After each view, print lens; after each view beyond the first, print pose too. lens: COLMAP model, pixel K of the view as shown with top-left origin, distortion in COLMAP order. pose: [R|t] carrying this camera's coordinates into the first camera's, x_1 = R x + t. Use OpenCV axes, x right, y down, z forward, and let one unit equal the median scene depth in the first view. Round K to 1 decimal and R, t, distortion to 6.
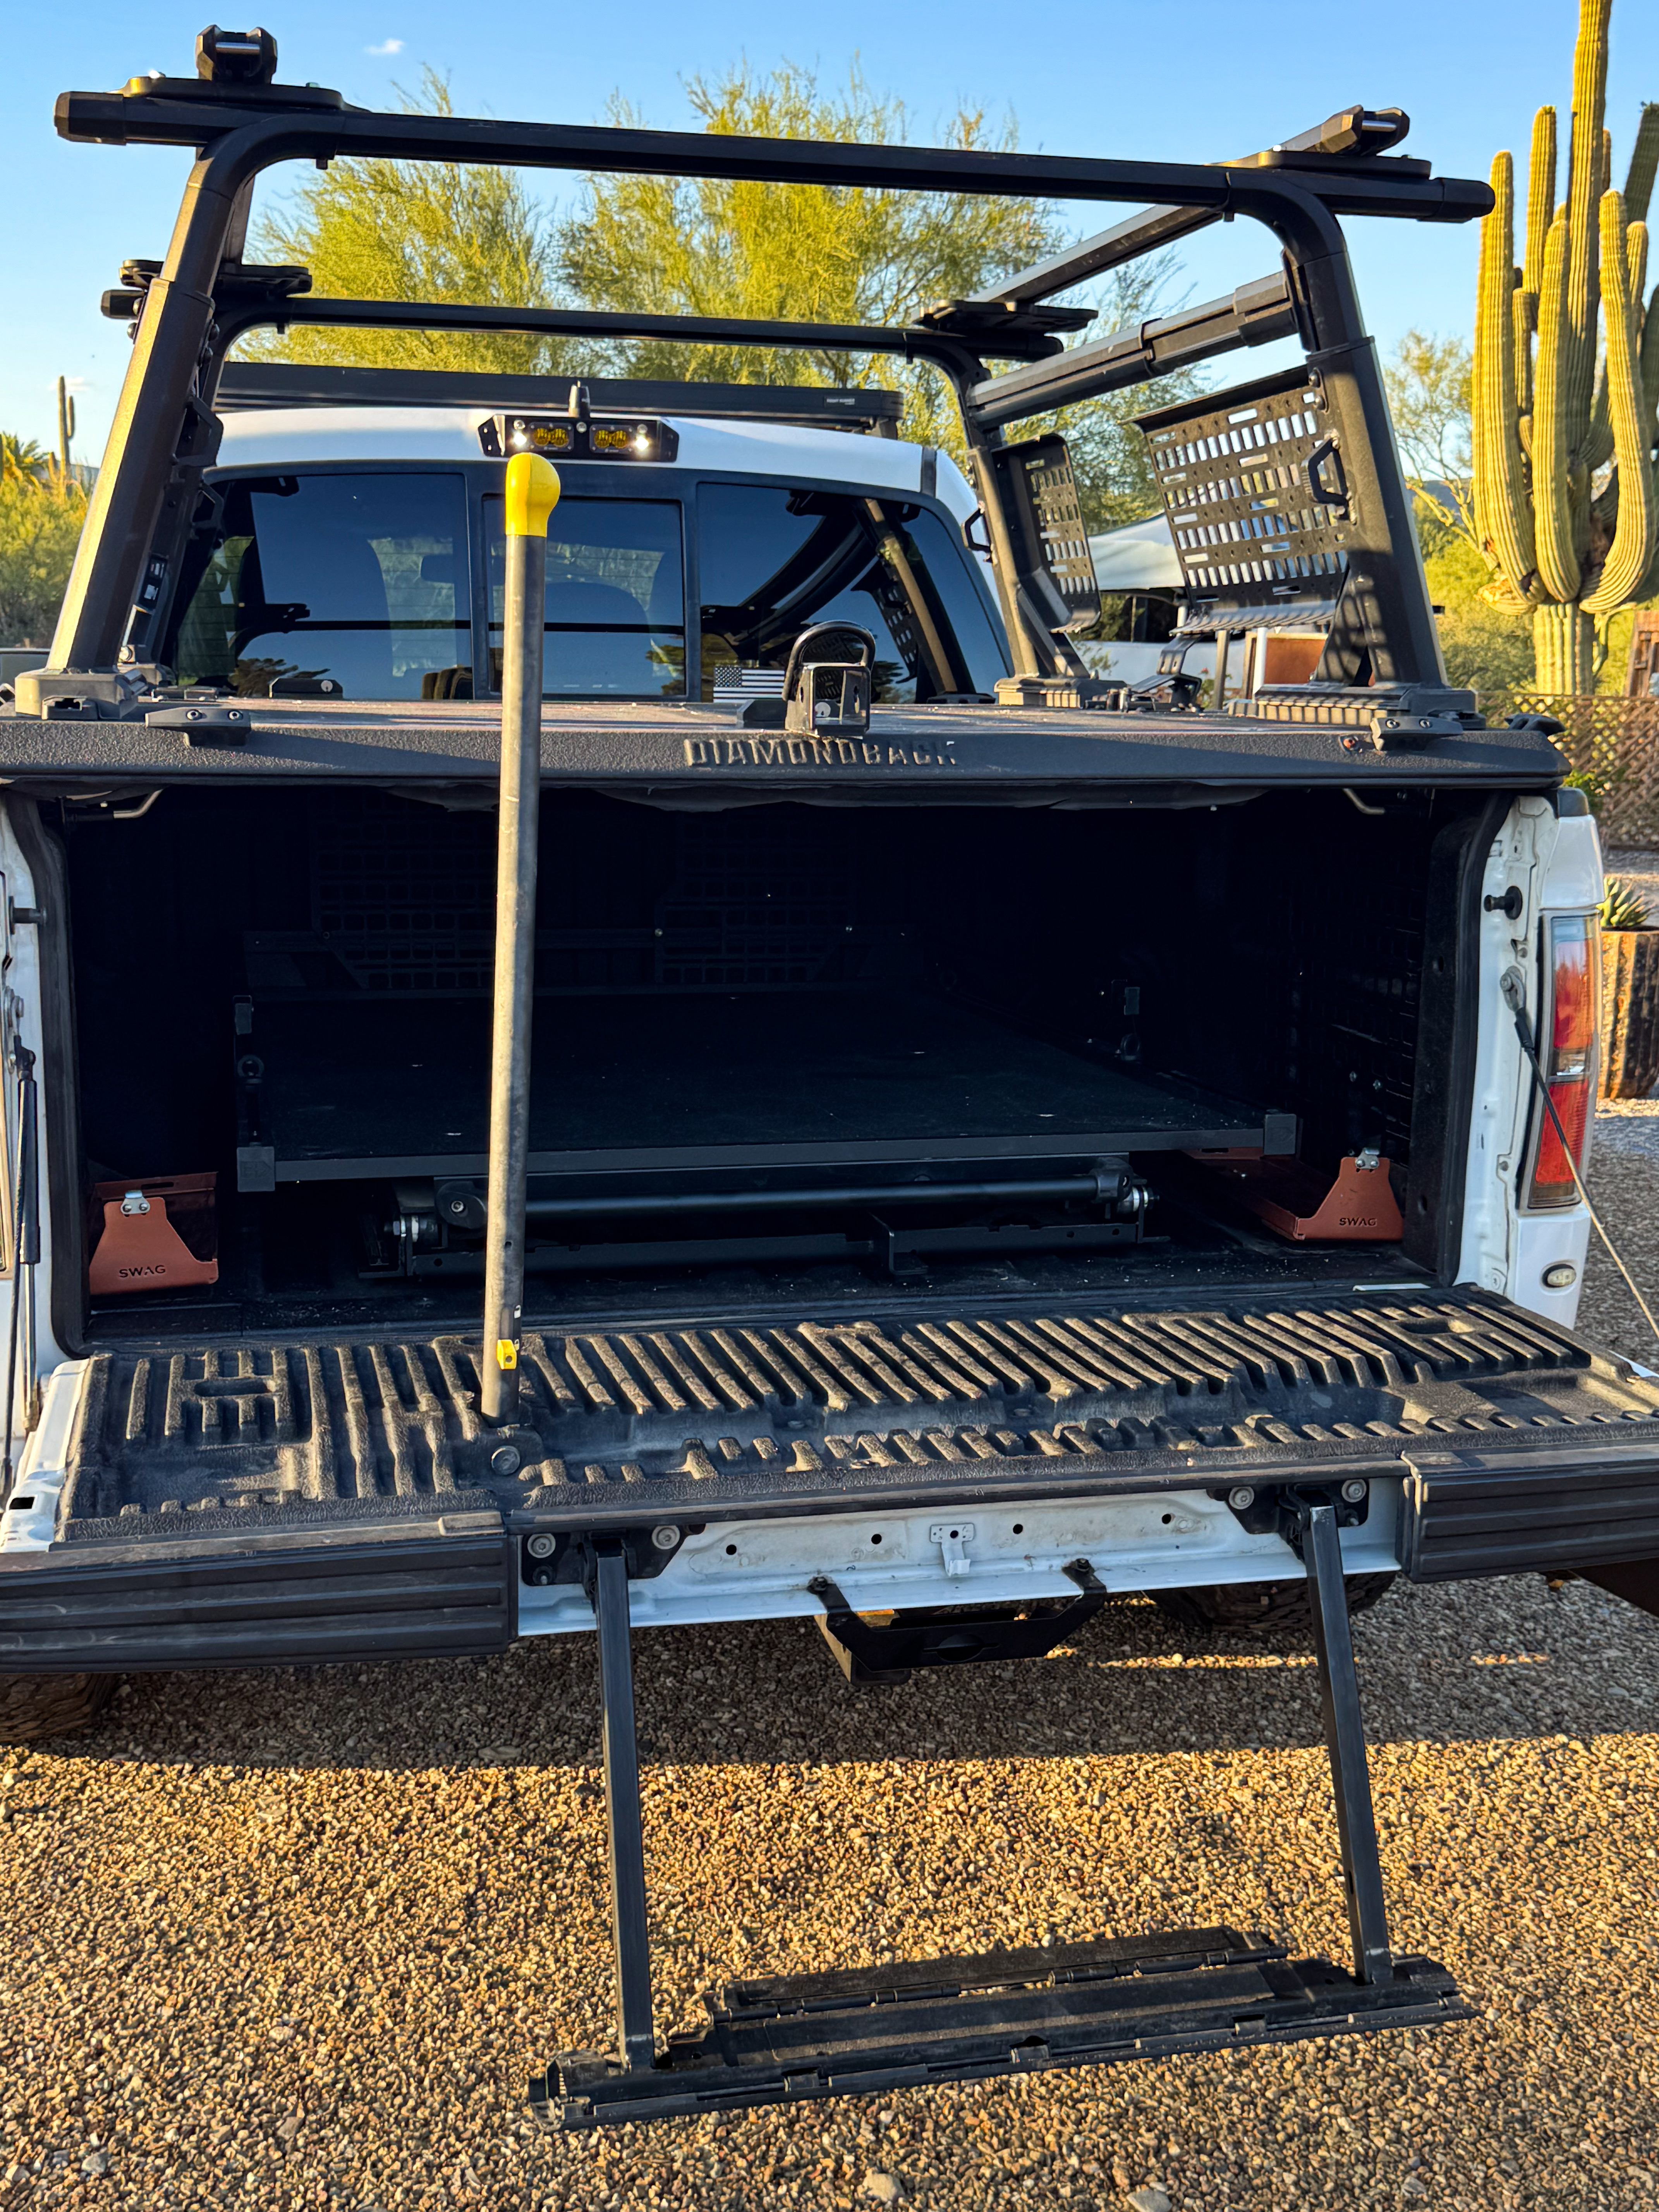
lens RADIAL K [[2308.3, 0, 829.5], [0, 2308.3, 1106.0], [0, 0, 1]] dist [0.059239, -0.172247]
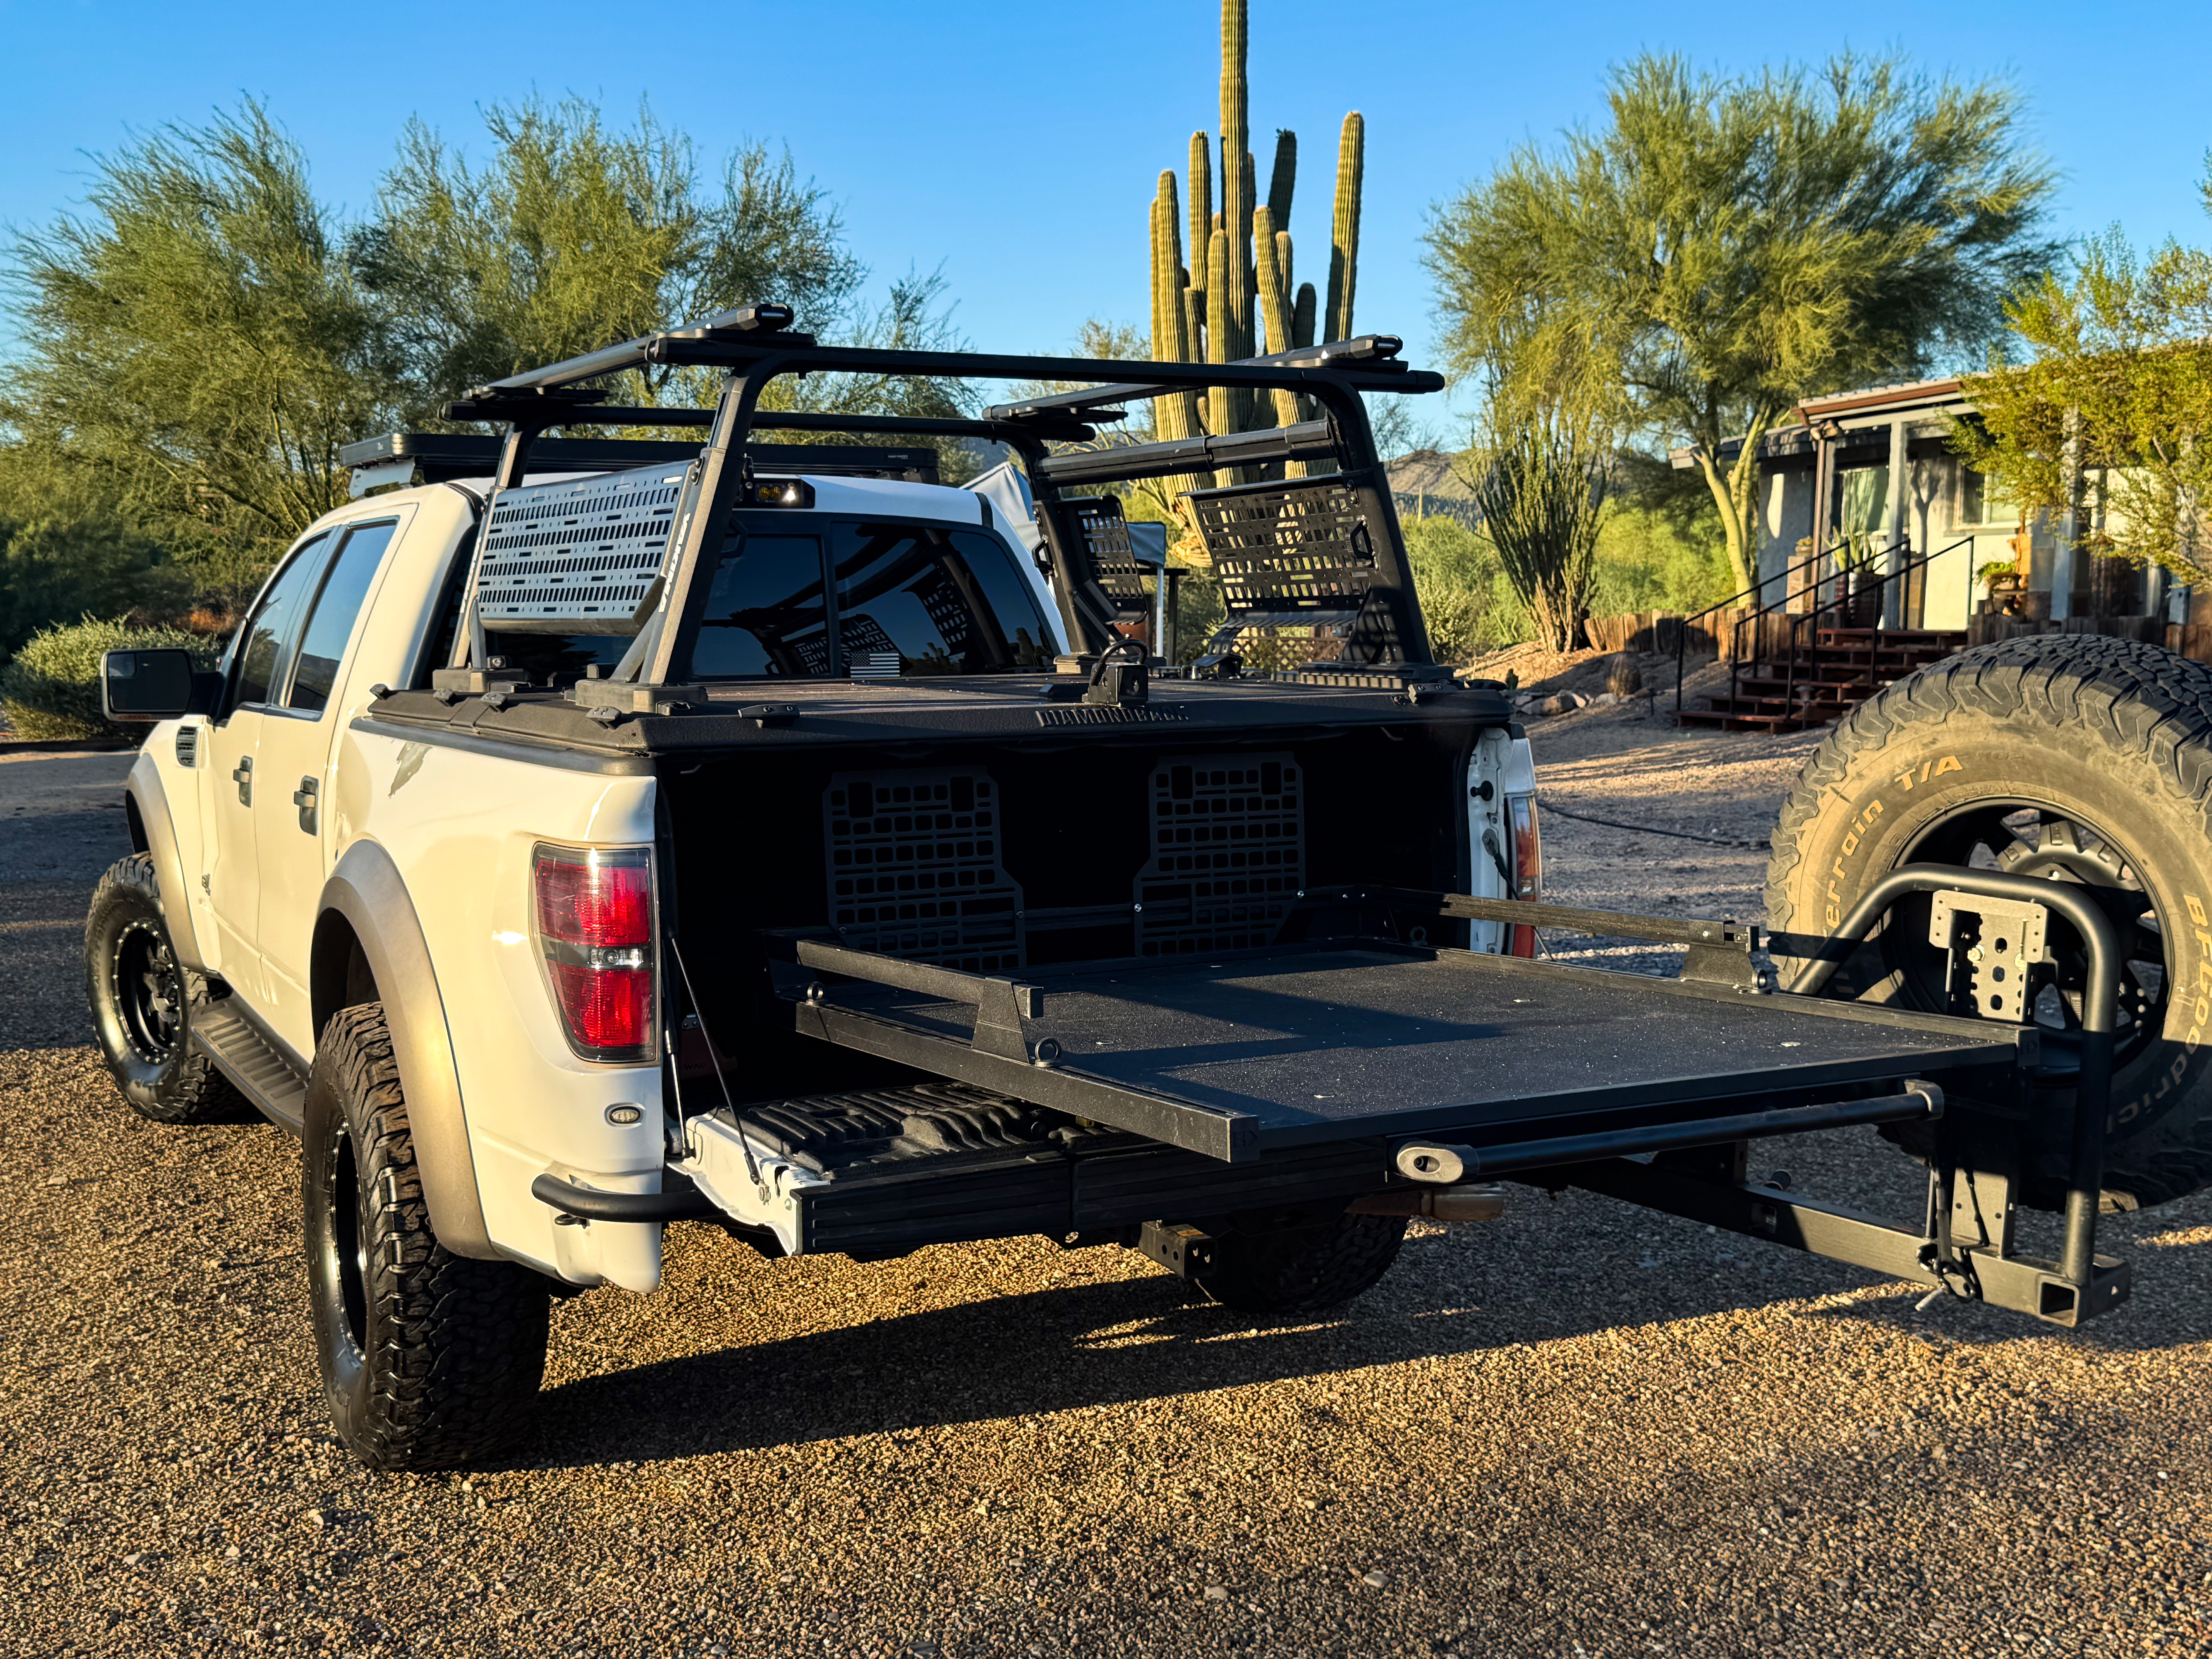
lens RADIAL K [[2308.3, 0, 1108.0], [0, 2308.3, 801.5], [0, 0, 1]] dist [0.059239, -0.172247]
pose [[0.965532, -0.042803, 0.256742, -0.274890], [0.069674, 0.992892, -0.096491, 0.042591], [-0.250787, 0.111053, 0.961651, -0.369598]]
